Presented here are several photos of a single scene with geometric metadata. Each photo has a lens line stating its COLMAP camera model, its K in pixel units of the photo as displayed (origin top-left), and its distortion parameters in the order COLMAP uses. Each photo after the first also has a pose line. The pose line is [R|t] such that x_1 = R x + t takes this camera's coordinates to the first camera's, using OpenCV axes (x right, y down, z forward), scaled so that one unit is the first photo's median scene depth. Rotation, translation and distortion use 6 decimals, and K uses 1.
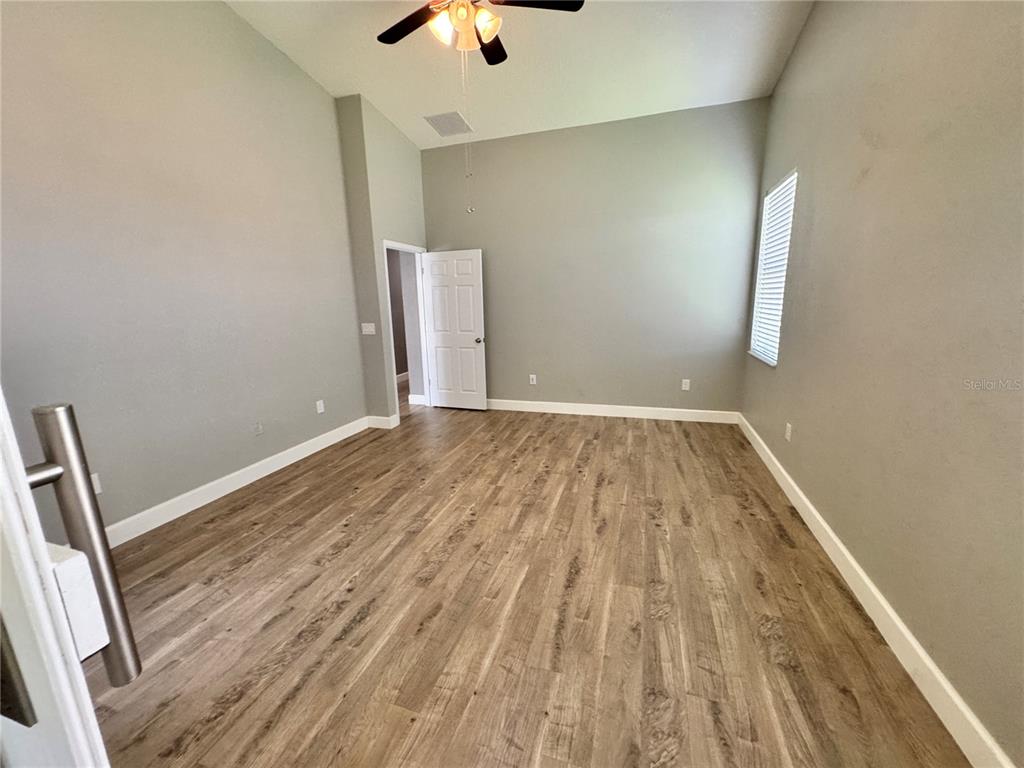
lens RADIAL K [[411.0, 0, 512.7], [0, 411.0, 386.7], [0, 0, 1]] dist [-0.001172, -0.000126]
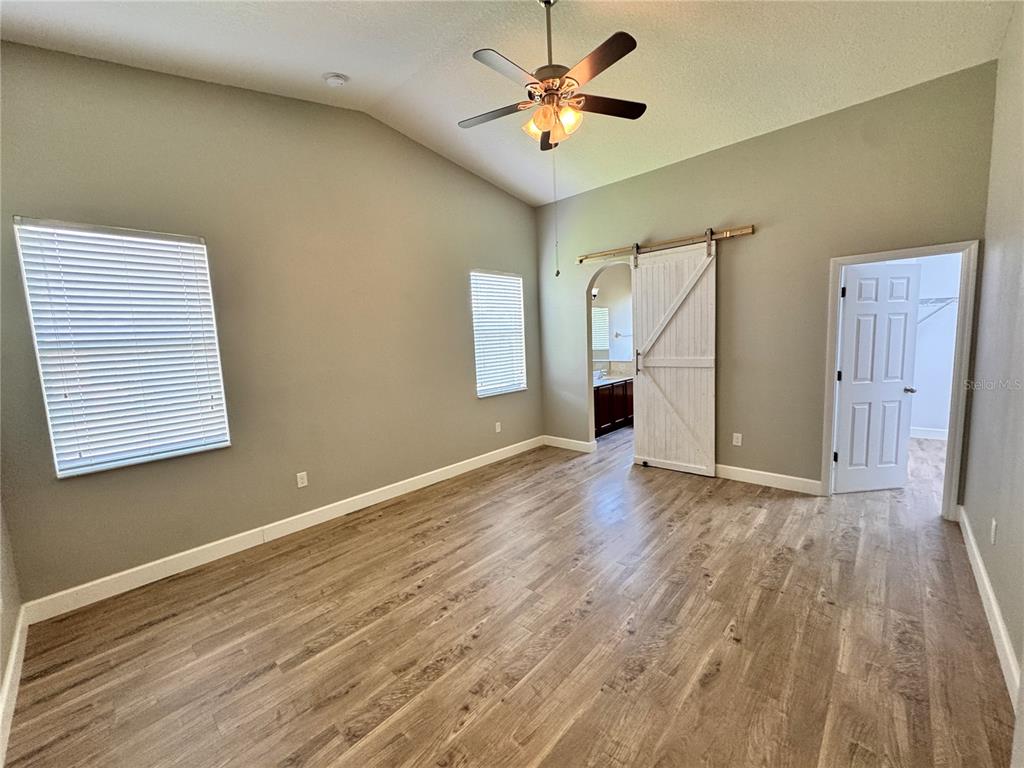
lens RADIAL K [[411.0, 0, 504.9], [0, 411.0, 386.6], [0, 0, 1]] dist [-0.001172, -0.000126]
pose [[-0.896451, 0.011700, 0.442989, -0.367082], [0.157737, 0.942604, 0.294308, -0.393979], [-0.414120, 0.333709, -0.846843, 1.664744]]
